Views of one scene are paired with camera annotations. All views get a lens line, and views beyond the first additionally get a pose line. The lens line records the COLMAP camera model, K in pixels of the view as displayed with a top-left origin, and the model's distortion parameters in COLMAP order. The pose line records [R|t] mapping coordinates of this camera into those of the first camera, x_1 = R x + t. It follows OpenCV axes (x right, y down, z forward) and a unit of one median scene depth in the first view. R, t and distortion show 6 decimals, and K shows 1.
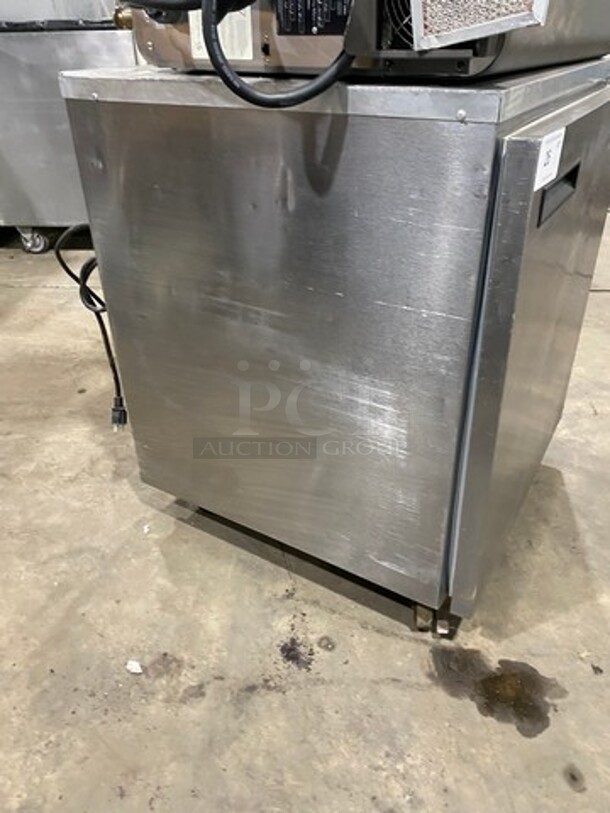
lens RADIAL K [[617.1, 0, 309.3], [0, 617.1, 405.5], [0, 0, 1]] dist [0.005444, 0.001623]
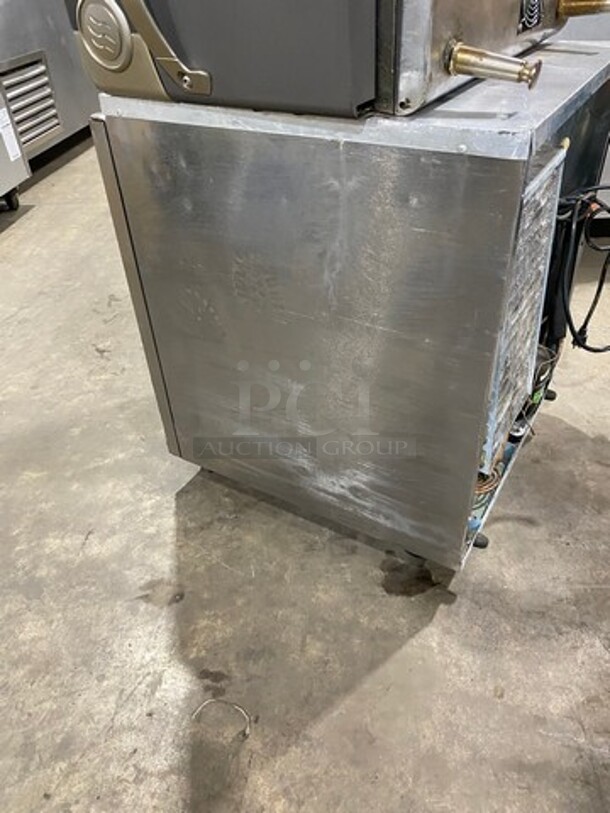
lens RADIAL K [[617.1, 0, 309.3], [0, 617.1, 405.5], [0, 0, 1]] dist [0.005444, 0.001623]
pose [[-0.998054, 0.053554, 0.031939, 0.215614], [0.049296, 0.364006, 0.930091, -1.287983], [0.038184, 0.929856, -0.365938, 1.851655]]
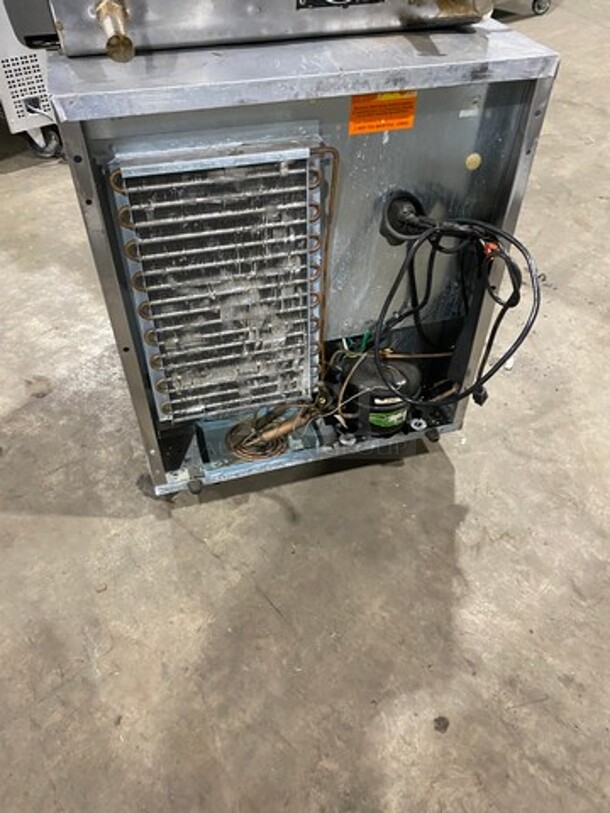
lens RADIAL K [[617.1, 0, 309.3], [0, 617.1, 405.5], [0, 0, 1]] dist [0.005444, 0.001623]
pose [[-0.741420, -0.465887, 0.482955, -0.725246], [0.351012, 0.344136, 0.870839, -1.165701], [-0.571915, 0.815181, -0.091618, 1.531258]]
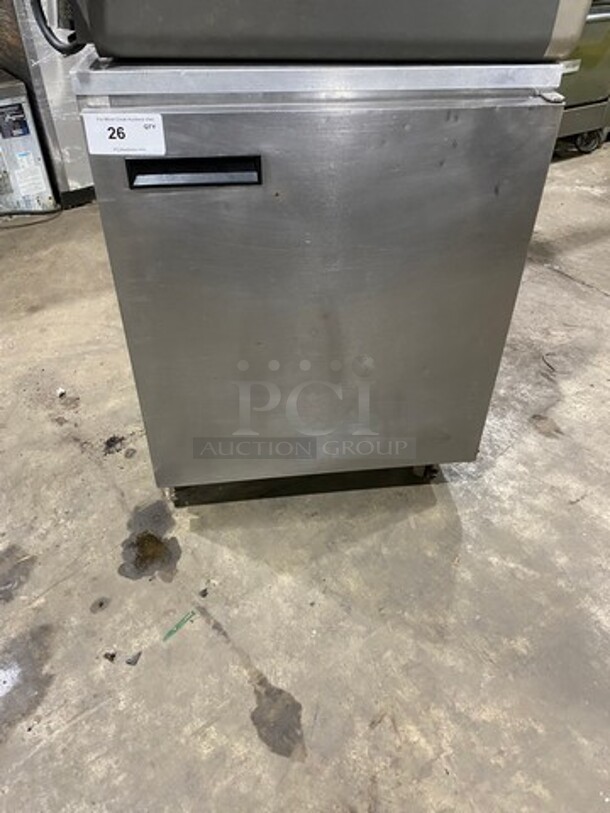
lens RADIAL K [[617.1, 0, 309.3], [0, 617.1, 405.5], [0, 0, 1]] dist [0.005444, 0.001623]
pose [[0.610060, 0.519201, -0.598546, 1.082389], [-0.435079, 0.850834, 0.294597, -0.301253], [0.662218, 0.080693, 0.744954, 0.227290]]
